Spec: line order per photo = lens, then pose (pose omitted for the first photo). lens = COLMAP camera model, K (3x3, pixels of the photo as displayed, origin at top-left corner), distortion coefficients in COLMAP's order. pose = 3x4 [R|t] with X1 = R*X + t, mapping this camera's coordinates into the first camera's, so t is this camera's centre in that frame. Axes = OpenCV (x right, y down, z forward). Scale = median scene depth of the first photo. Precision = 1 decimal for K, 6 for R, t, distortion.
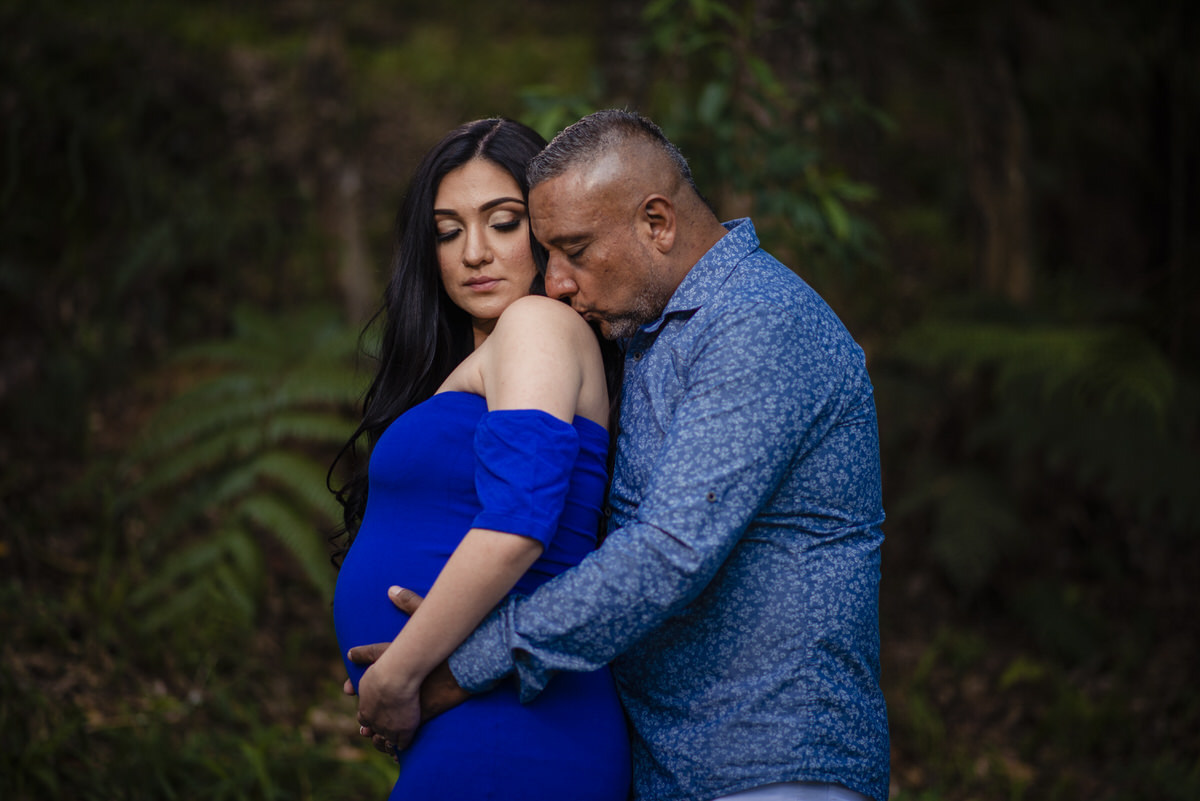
lens RADIAL K [[2871.6, 0, 600.0], [0, 2871.6, 400.5], [0, 0, 1]] dist [0.040024, 0.313222]
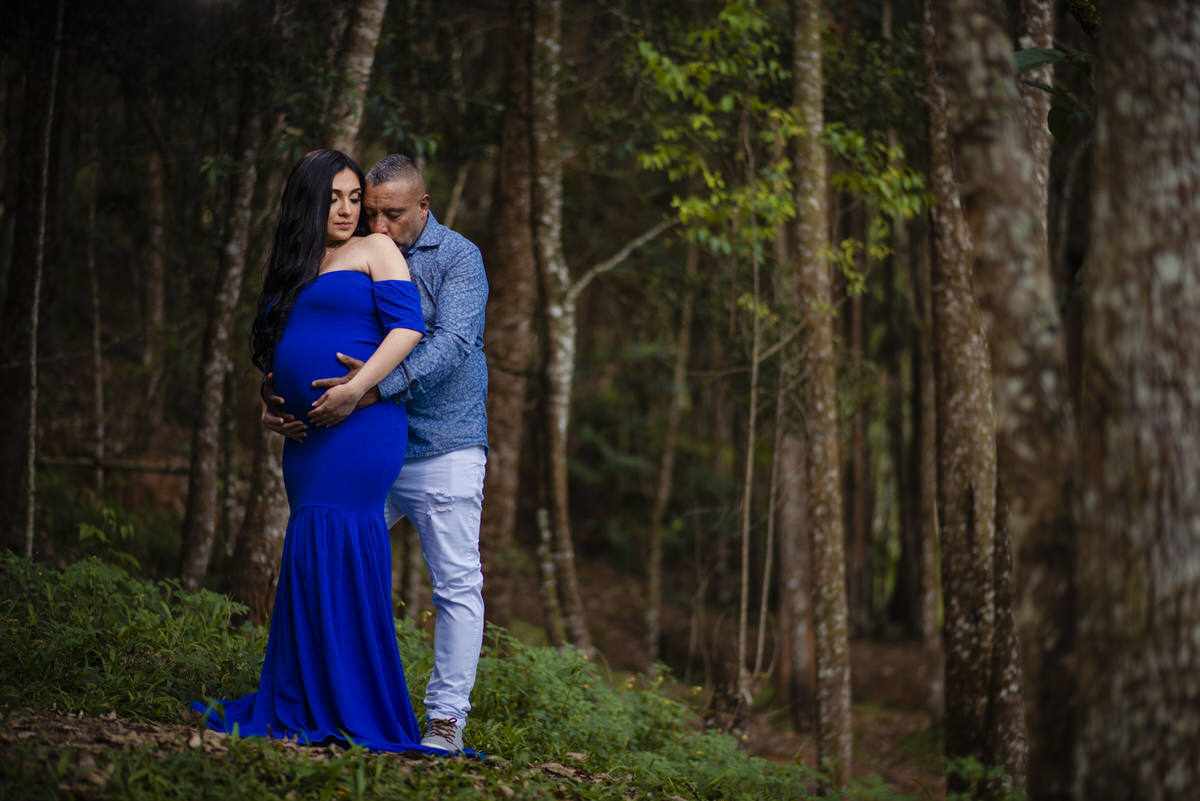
lens RADIAL K [[2871.6, 0, 600.0], [0, 2871.6, 400.5], [0, 0, 1]] dist [0.040024, 0.313222]
pose [[0.699123, 0.068957, 0.711669, -1.547650], [-0.050344, 0.997616, -0.047207, 0.199929], [-0.713227, -0.002825, 0.700927, -0.742587]]
